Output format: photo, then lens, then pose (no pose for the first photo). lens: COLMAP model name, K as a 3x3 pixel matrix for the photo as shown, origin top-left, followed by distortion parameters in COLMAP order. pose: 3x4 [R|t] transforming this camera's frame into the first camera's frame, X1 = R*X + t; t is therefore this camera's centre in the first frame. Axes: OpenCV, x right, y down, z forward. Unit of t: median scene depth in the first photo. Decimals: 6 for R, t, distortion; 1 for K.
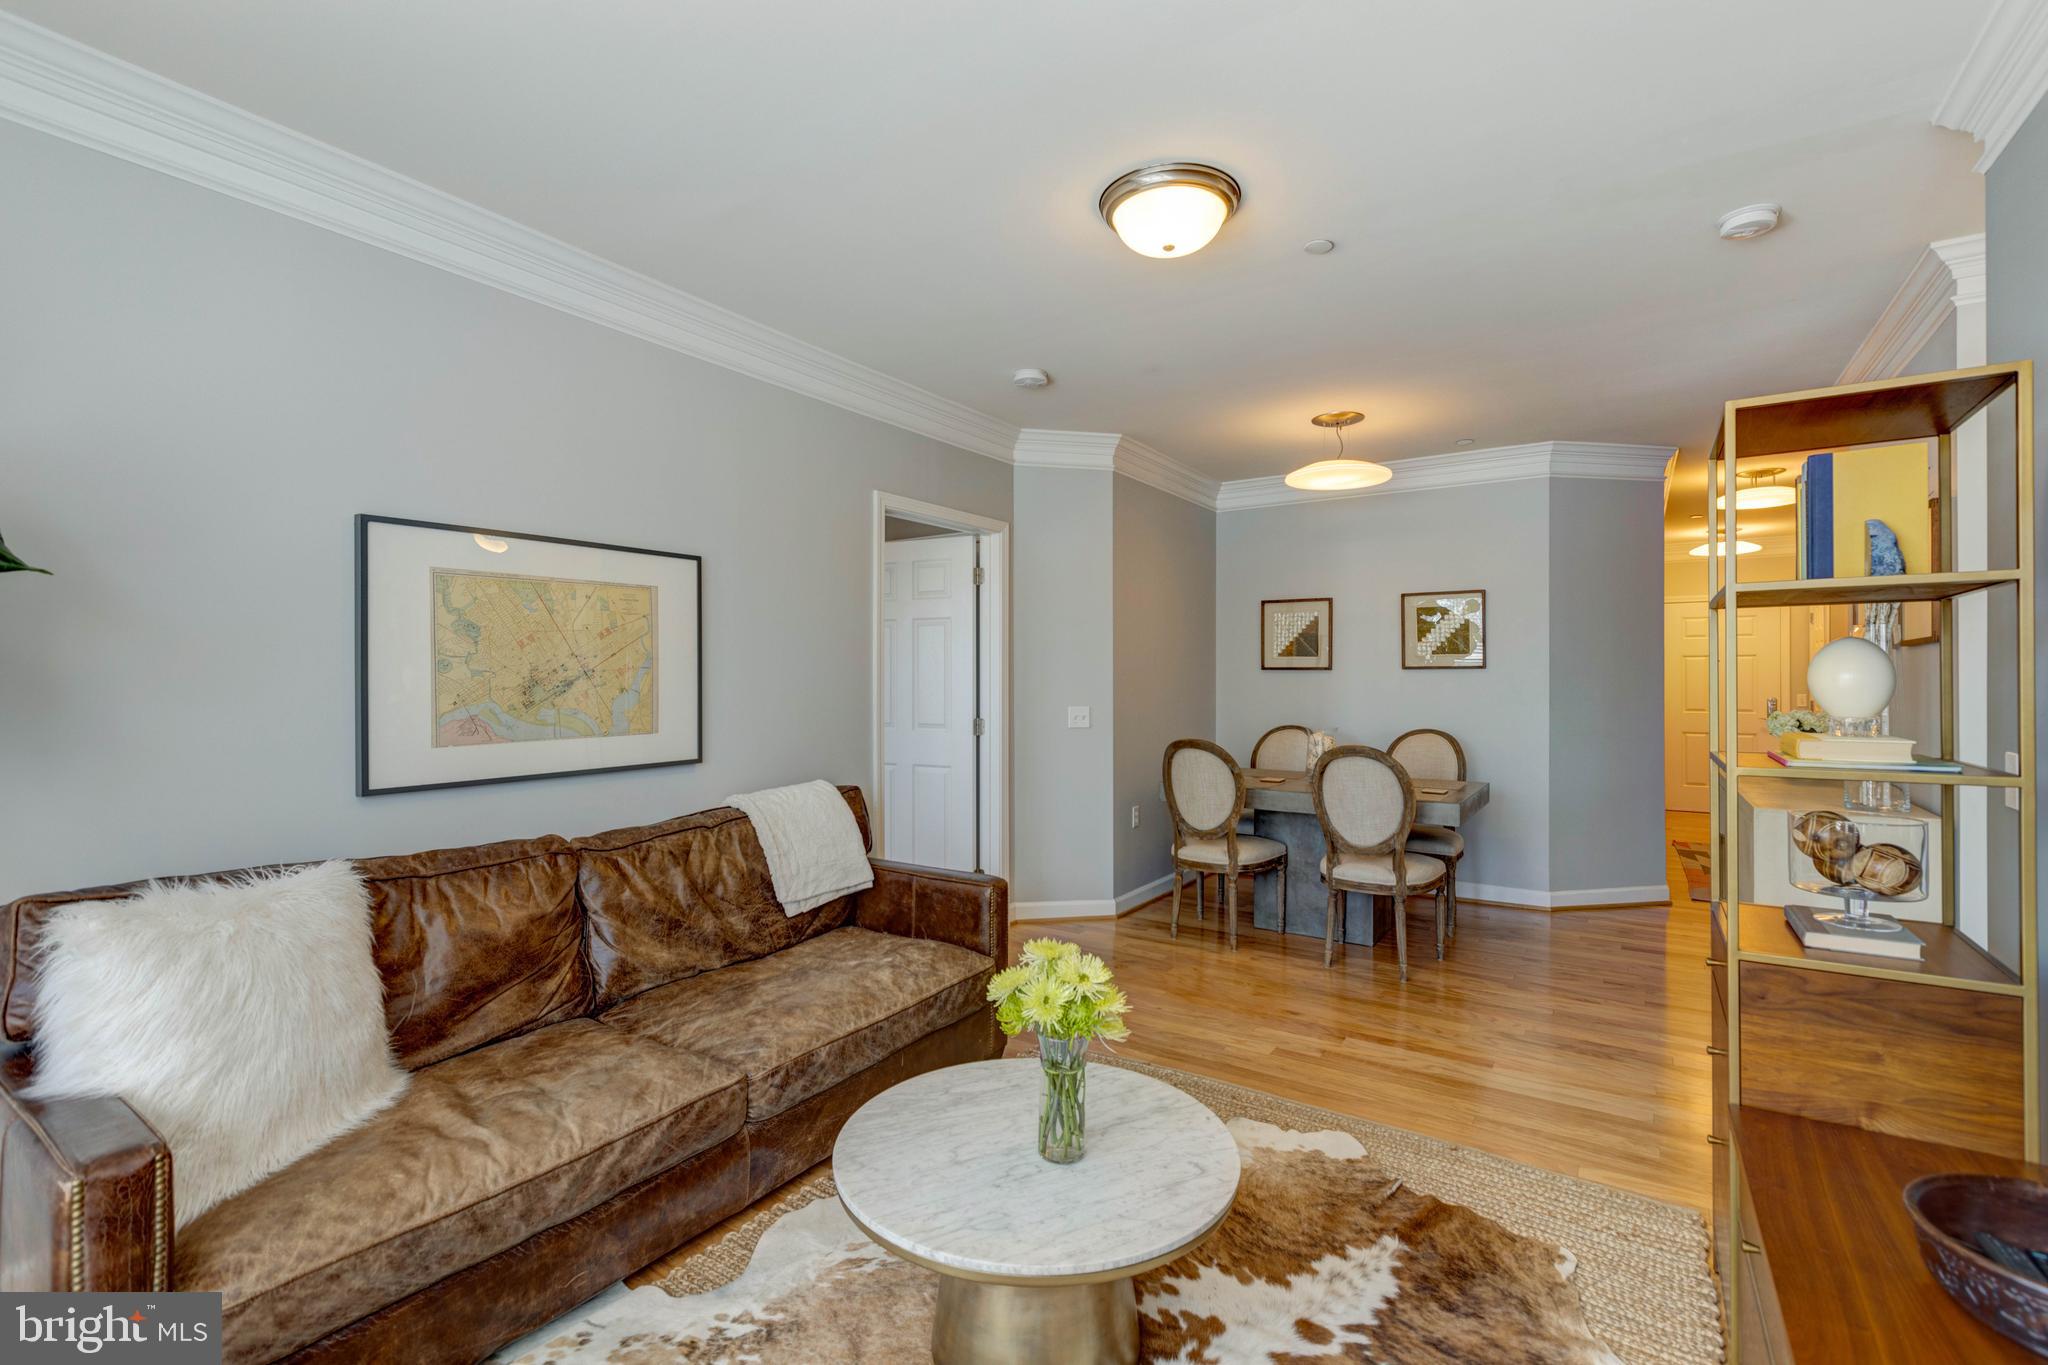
lens RADIAL K [[912.0, 0, 1028.1], [0, 912.0, 678.4], [0, 0, 1]] dist [0.003659, -0.000508]
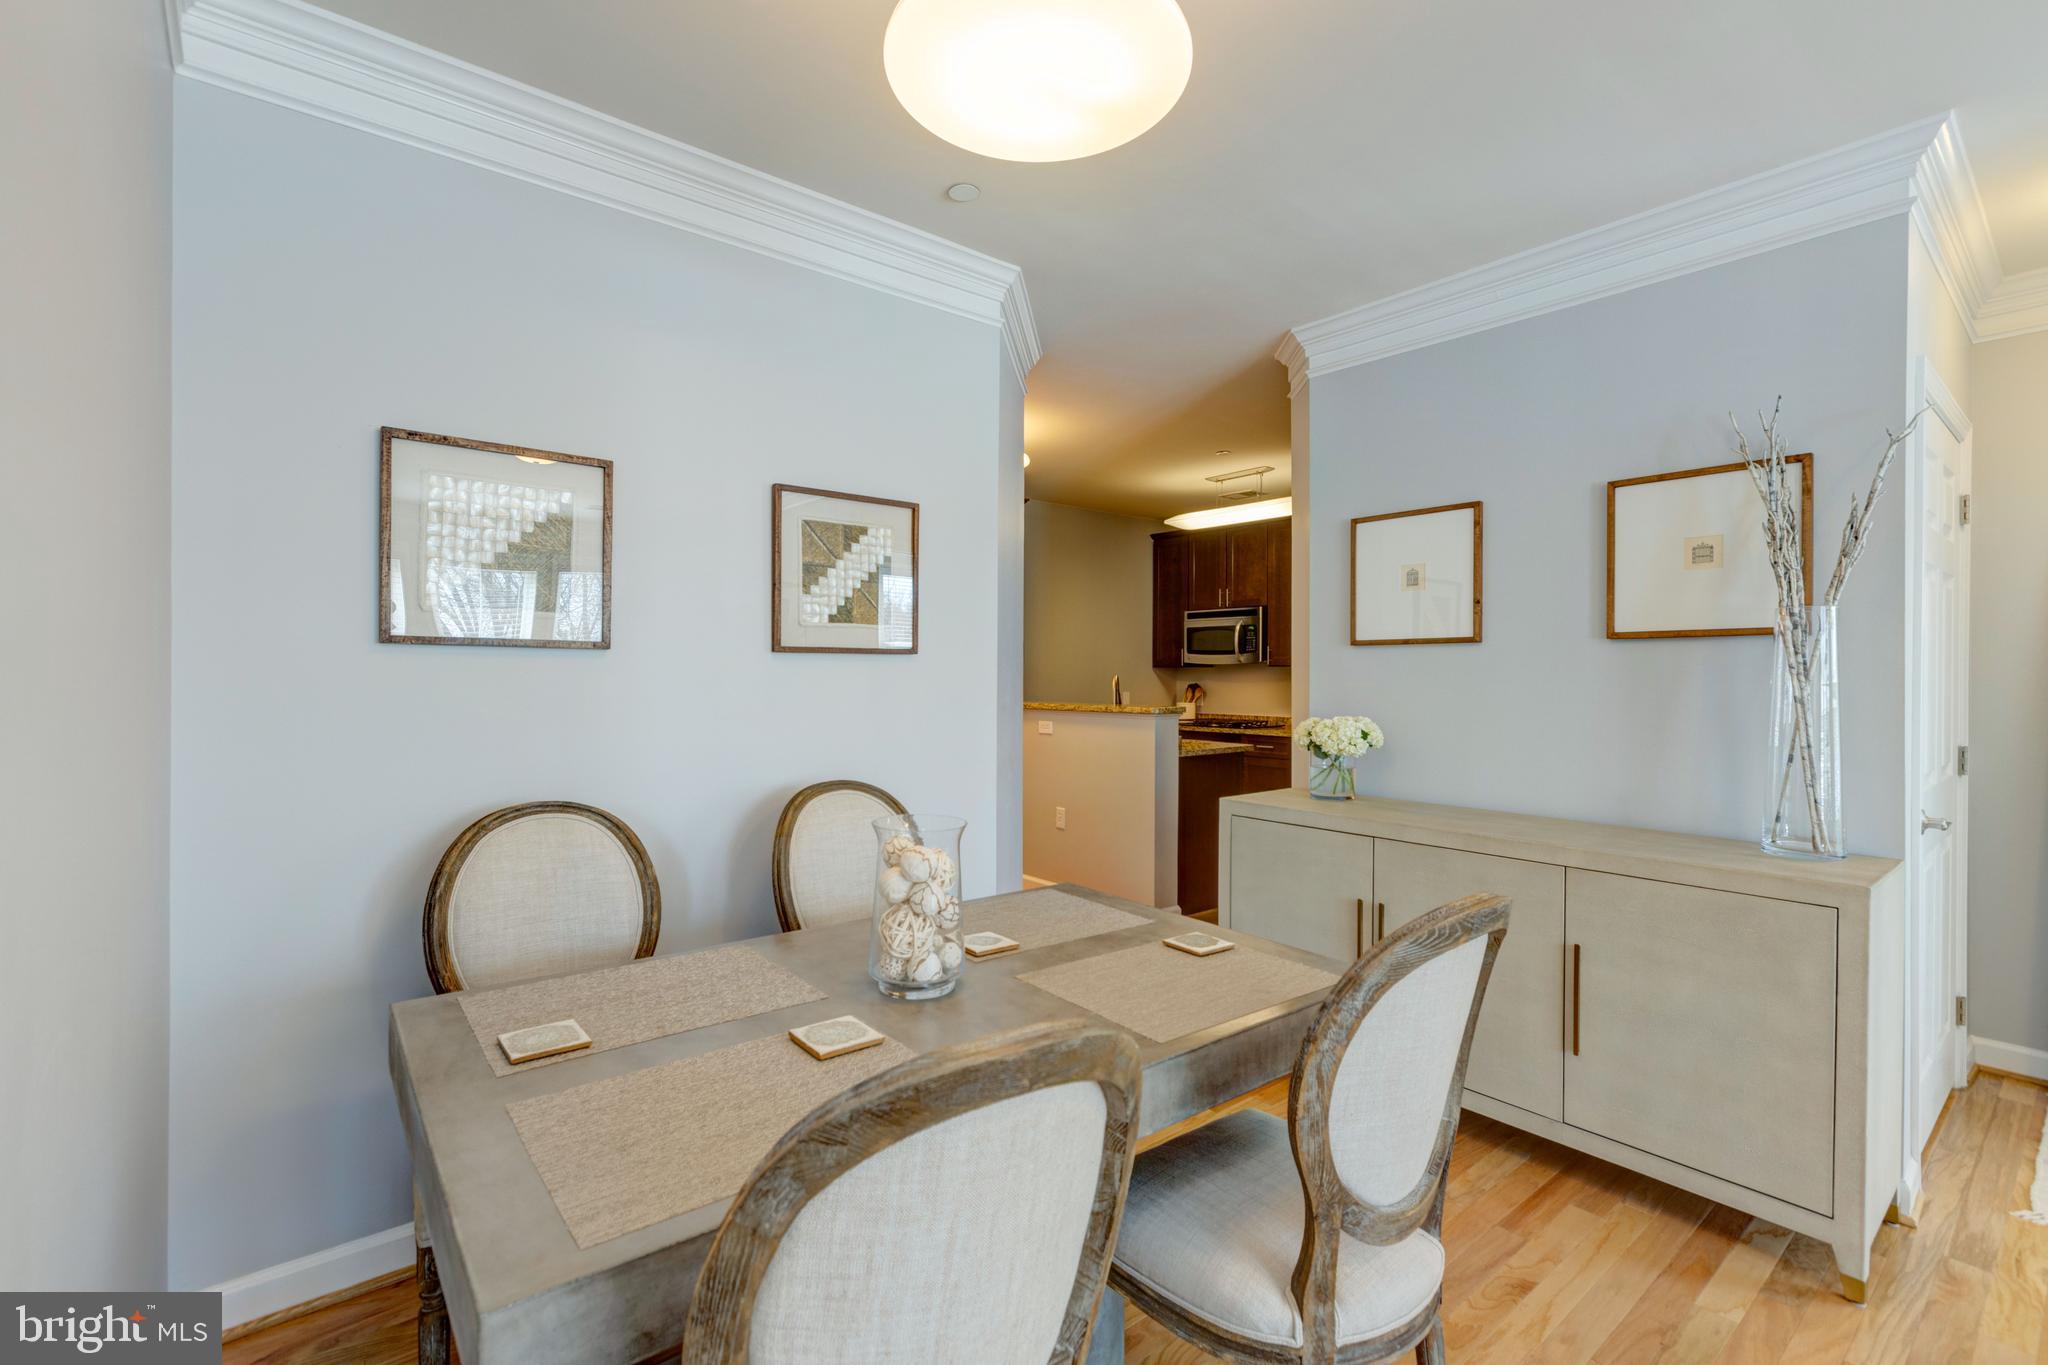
lens RADIAL K [[912.0, 0, 1028.1], [0, 912.0, 678.4], [0, 0, 1]] dist [0.003659, -0.000508]
pose [[0.290939, -0.001991, 0.956739, 0.032666], [-0.005641, 0.999977, 0.003797, 0.001765], [-0.956725, -0.006501, 0.290921, 1.582332]]
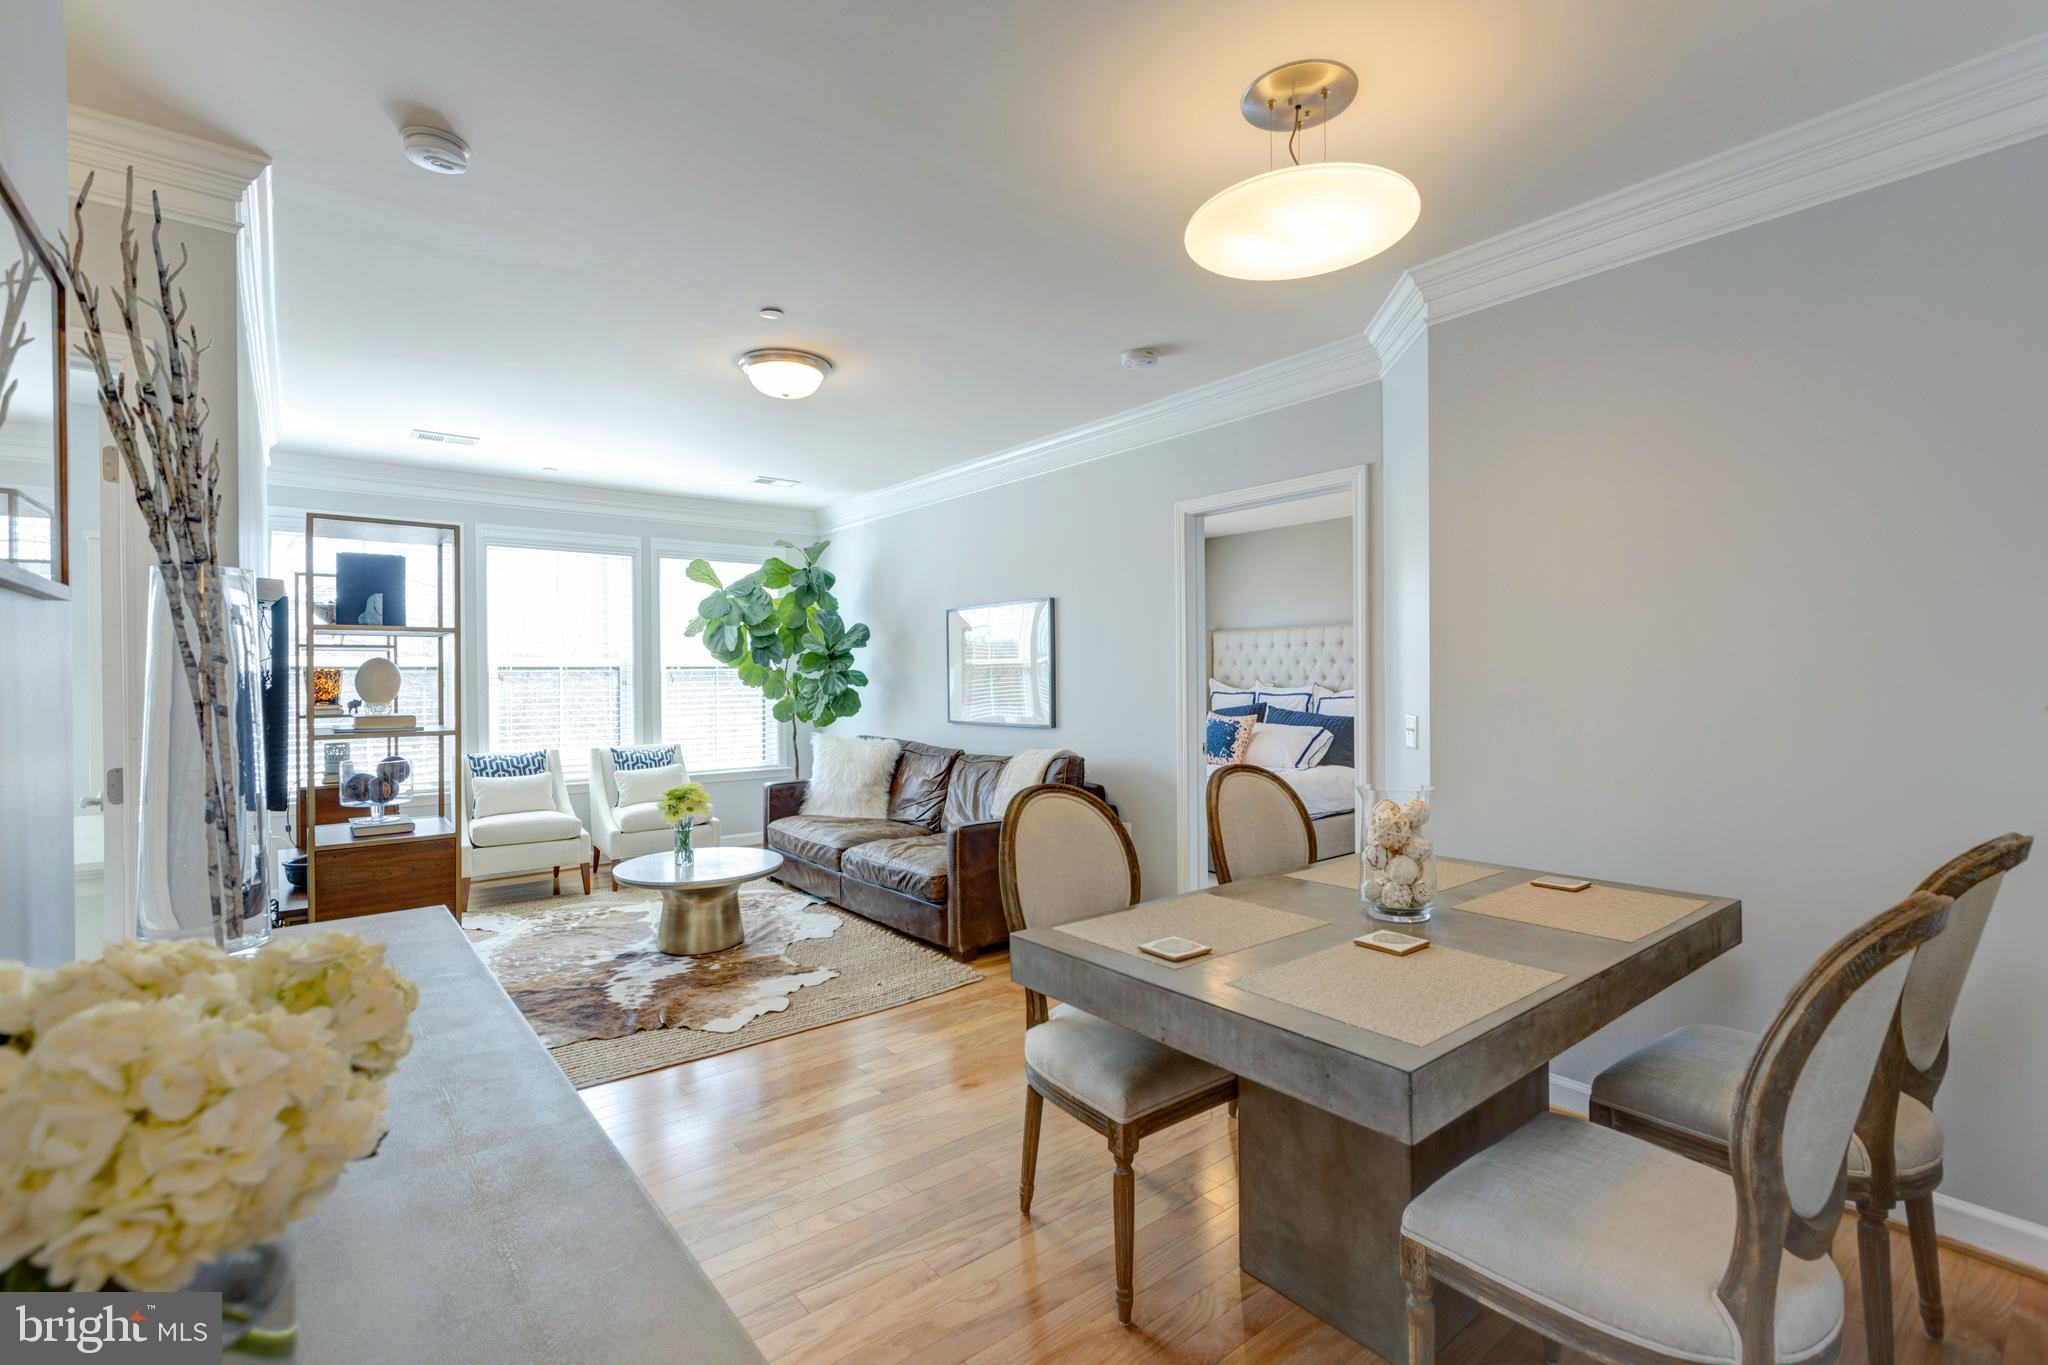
lens RADIAL K [[912.0, 0, 1028.1], [0, 912.0, 678.4], [0, 0, 1]] dist [0.003659, -0.000508]
pose [[-0.306940, 0.006142, -0.951709, 1.417670], [0.008837, 0.999954, 0.003603, -0.000004], [0.951688, -0.007304, -0.306980, 1.765658]]
